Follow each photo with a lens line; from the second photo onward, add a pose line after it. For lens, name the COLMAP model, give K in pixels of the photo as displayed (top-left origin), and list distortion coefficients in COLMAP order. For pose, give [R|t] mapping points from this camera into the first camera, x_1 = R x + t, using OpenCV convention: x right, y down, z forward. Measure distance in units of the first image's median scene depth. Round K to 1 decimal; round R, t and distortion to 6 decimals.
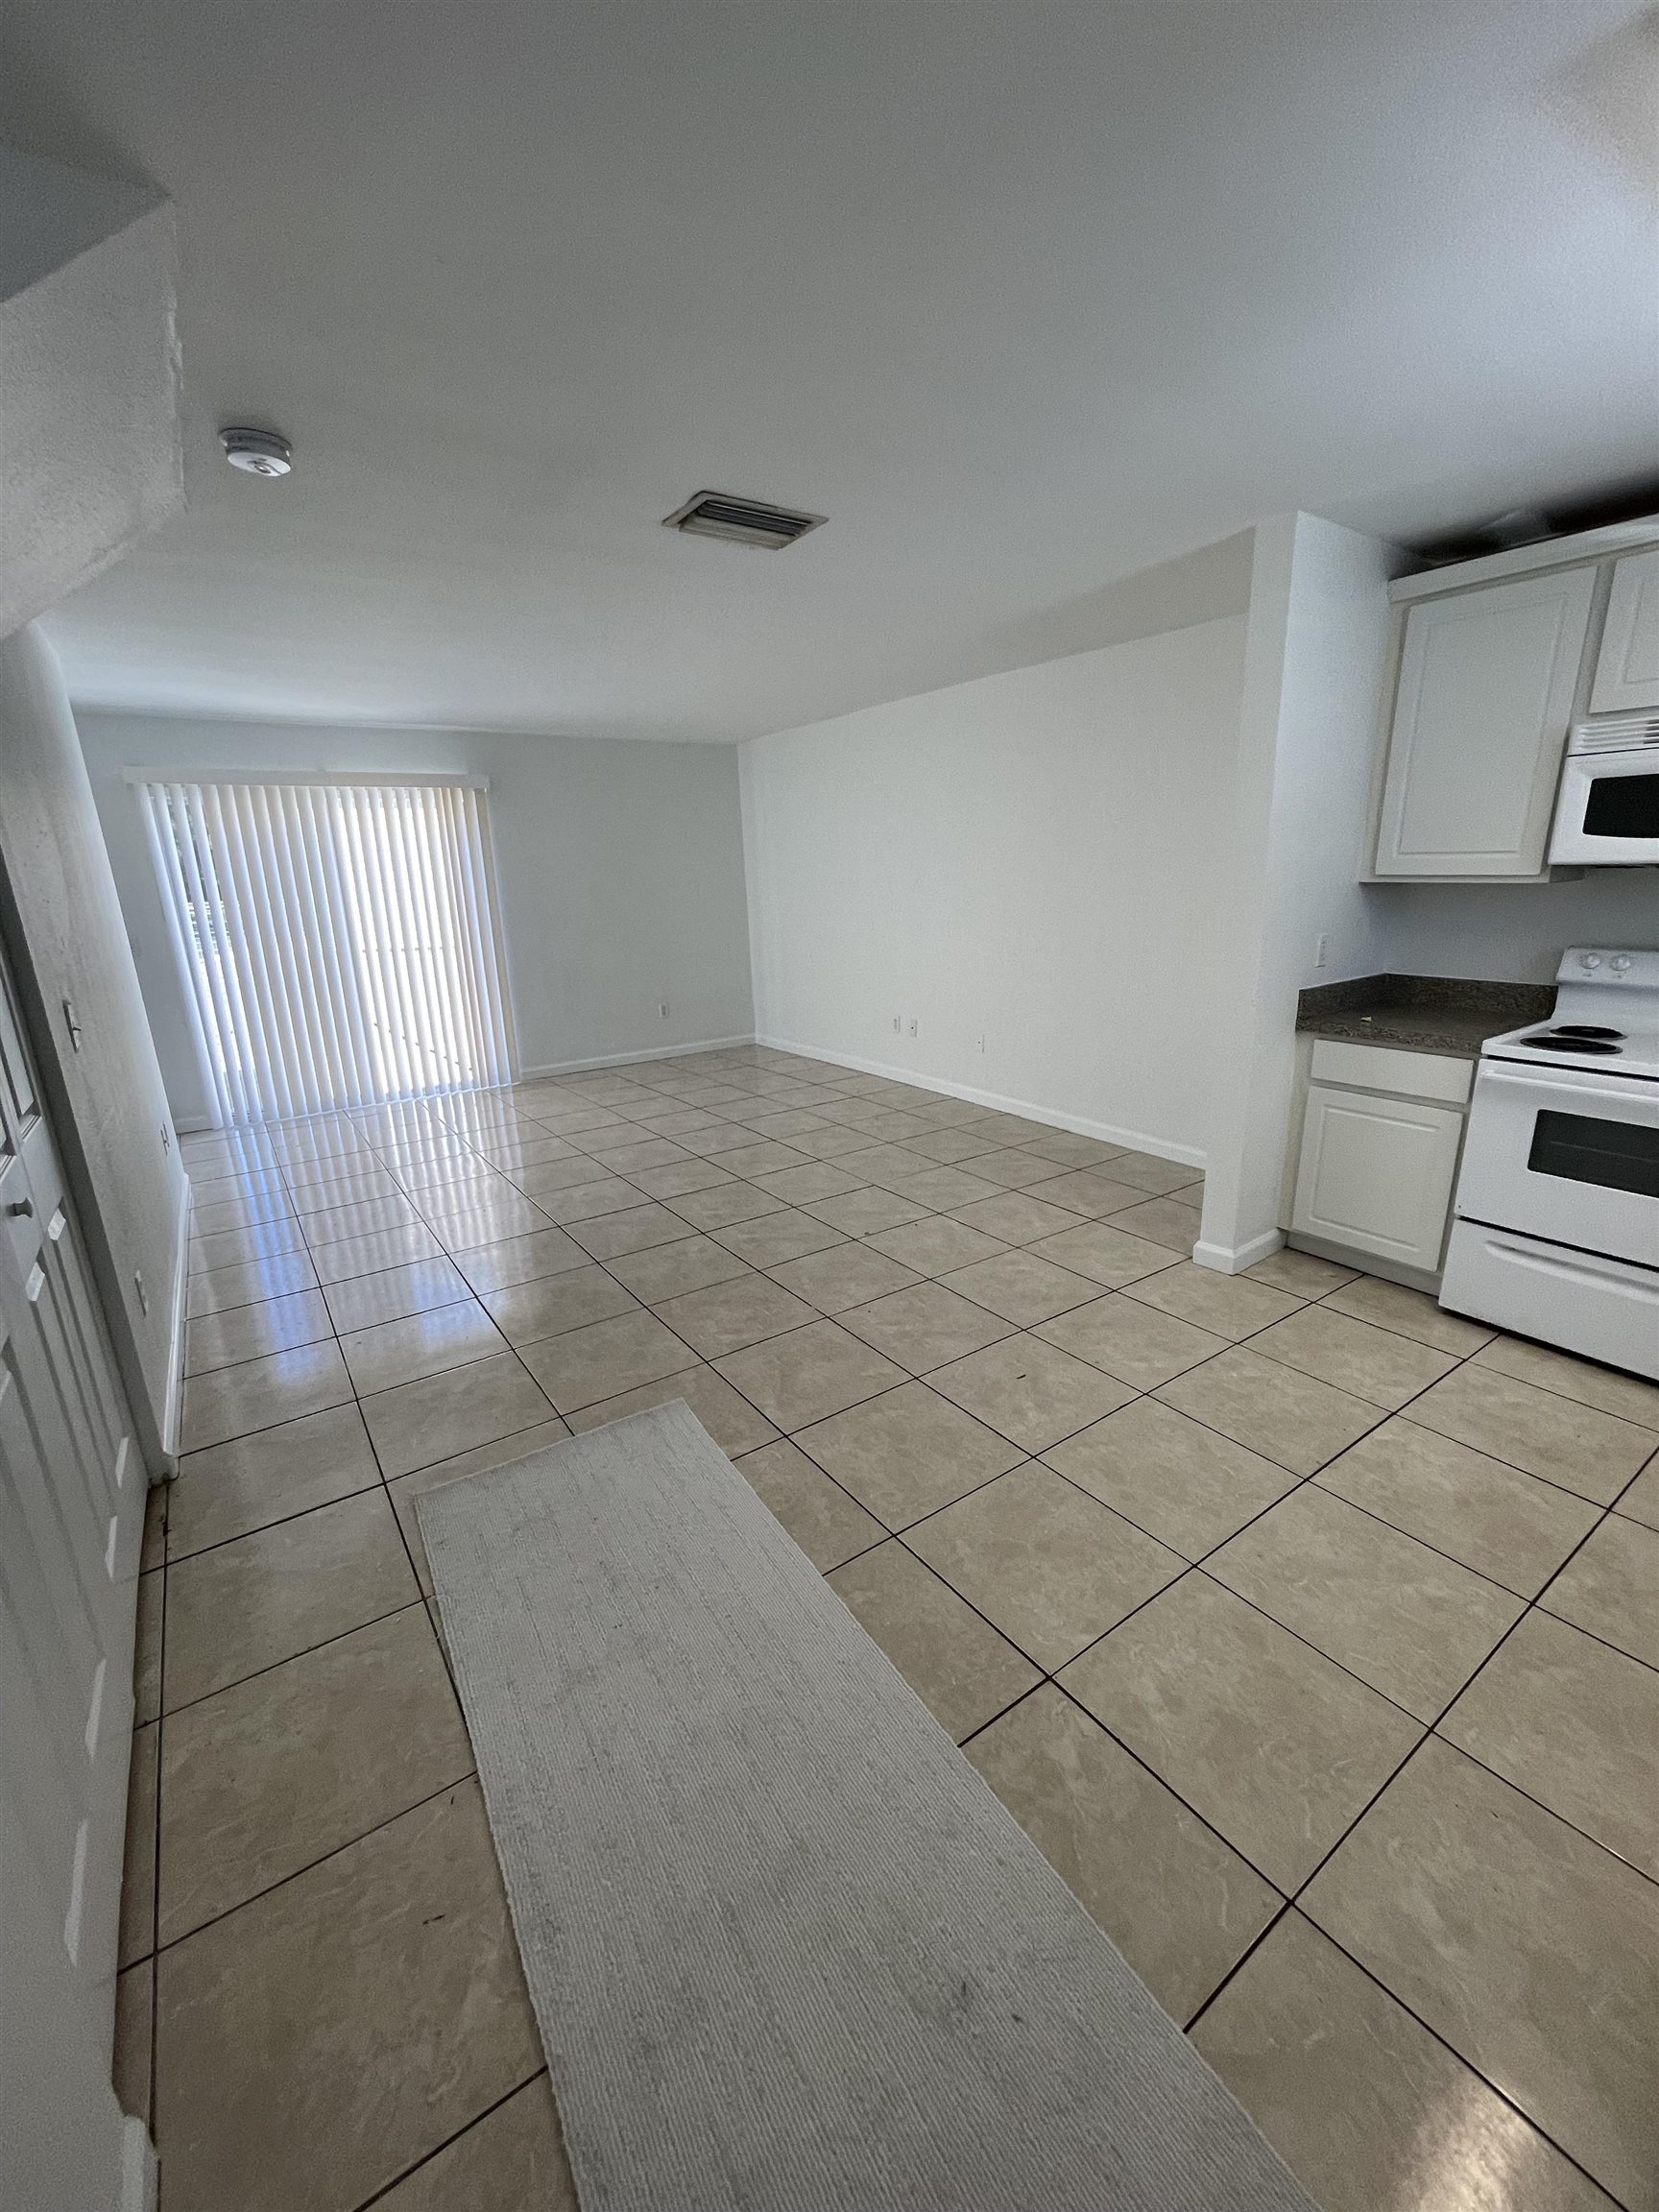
lens RADIAL K [[891.1, 0, 826.3], [0, 891.1, 1109.1], [0, 0, 1]] dist [0.001895, 0.000650]
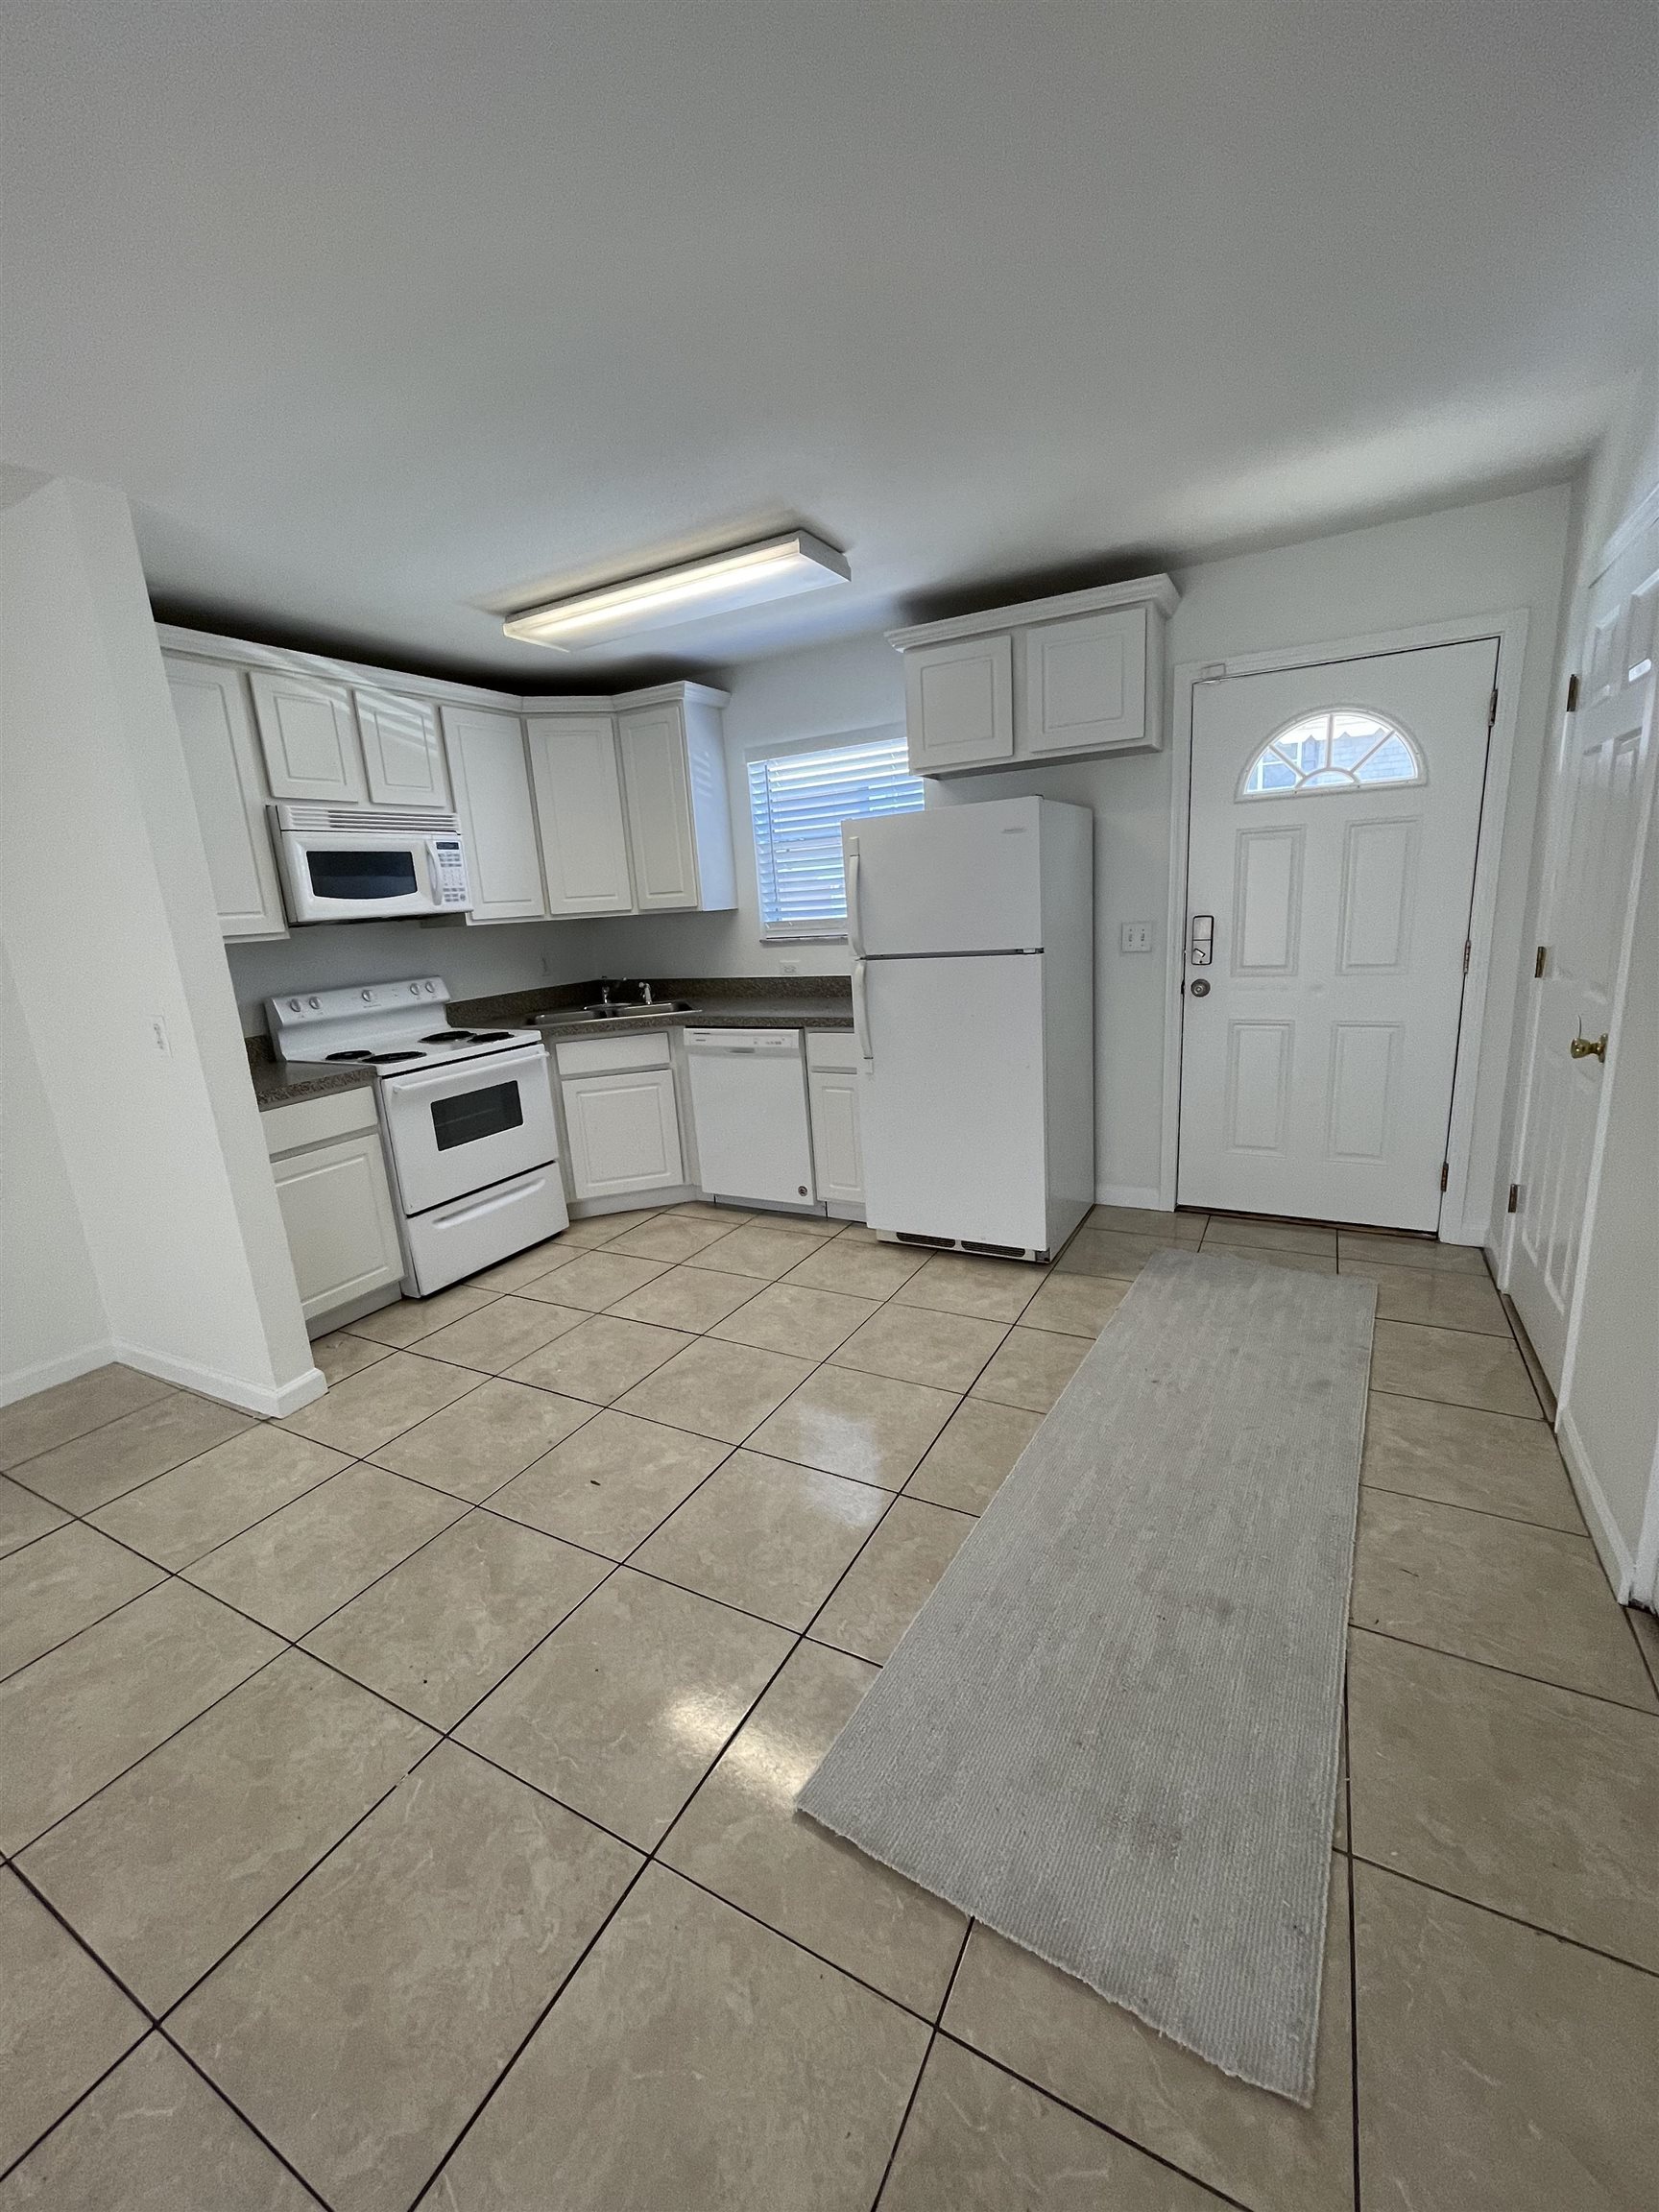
lens RADIAL K [[891.1, 0, 825.2], [0, 891.1, 1102.5], [0, 0, 1]] dist [0.001895, 0.000650]
pose [[-0.439387, -0.151643, 0.885406, -0.554828], [0.310145, 0.899429, 0.307956, -0.210888], [-0.843059, 0.409916, -0.348167, 0.936915]]
